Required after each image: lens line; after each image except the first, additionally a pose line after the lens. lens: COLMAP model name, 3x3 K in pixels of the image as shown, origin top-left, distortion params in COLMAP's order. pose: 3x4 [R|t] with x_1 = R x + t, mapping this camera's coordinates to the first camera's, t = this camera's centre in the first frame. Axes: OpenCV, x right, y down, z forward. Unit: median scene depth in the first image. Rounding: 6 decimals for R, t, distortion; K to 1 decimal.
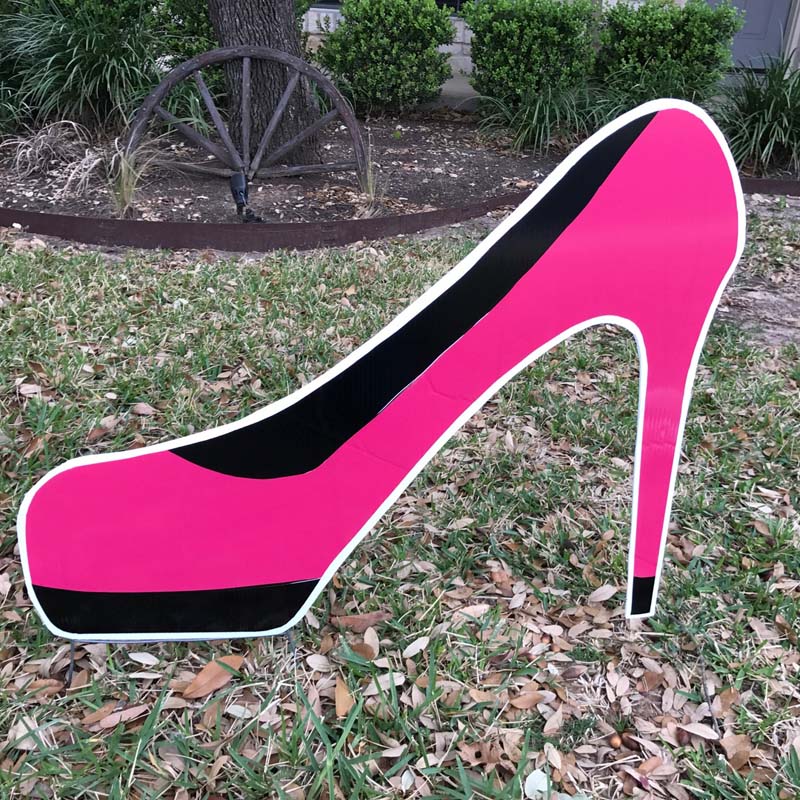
lens RADIAL K [[903.2, 0, 398.3], [0, 903.2, 399.1], [0, 0, 1]] dist [0.006516, 0.000000]
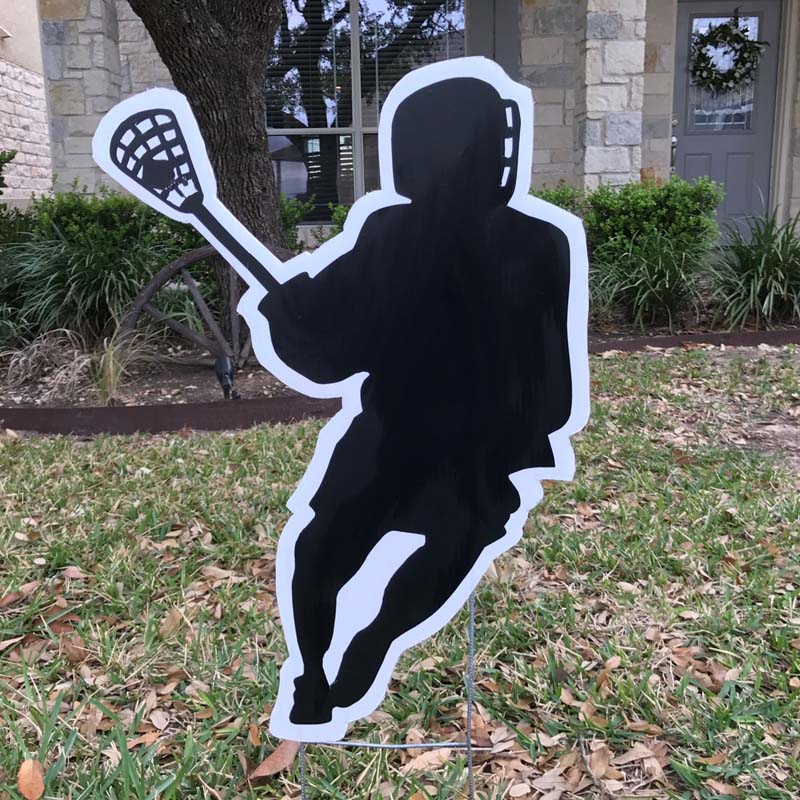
lens RADIAL K [[903.2, 0, 392.4], [0, 903.2, 396.1], [0, 0, 1]] dist [0.006516, 0.000000]
pose [[0.996537, -0.077426, -0.030312, 0.053752], [0.067900, 0.968200, -0.240787, 0.065936], [0.047991, 0.237895, 0.970105, 0.113734]]
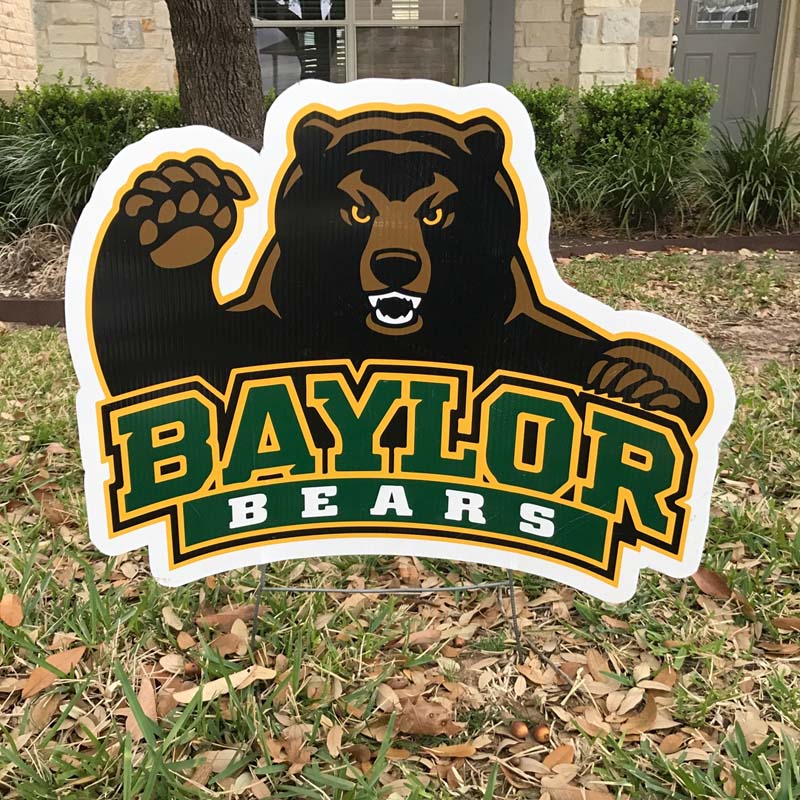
lens RADIAL K [[903.2, 0, 392.7], [0, 903.2, 396.0], [0, 0, 1]] dist [0.006516, 0.000000]
pose [[0.997648, -0.059678, -0.033706, 0.082906], [0.054465, 0.988839, -0.138675, 0.090297], [0.041605, 0.136513, 0.989764, 0.077854]]
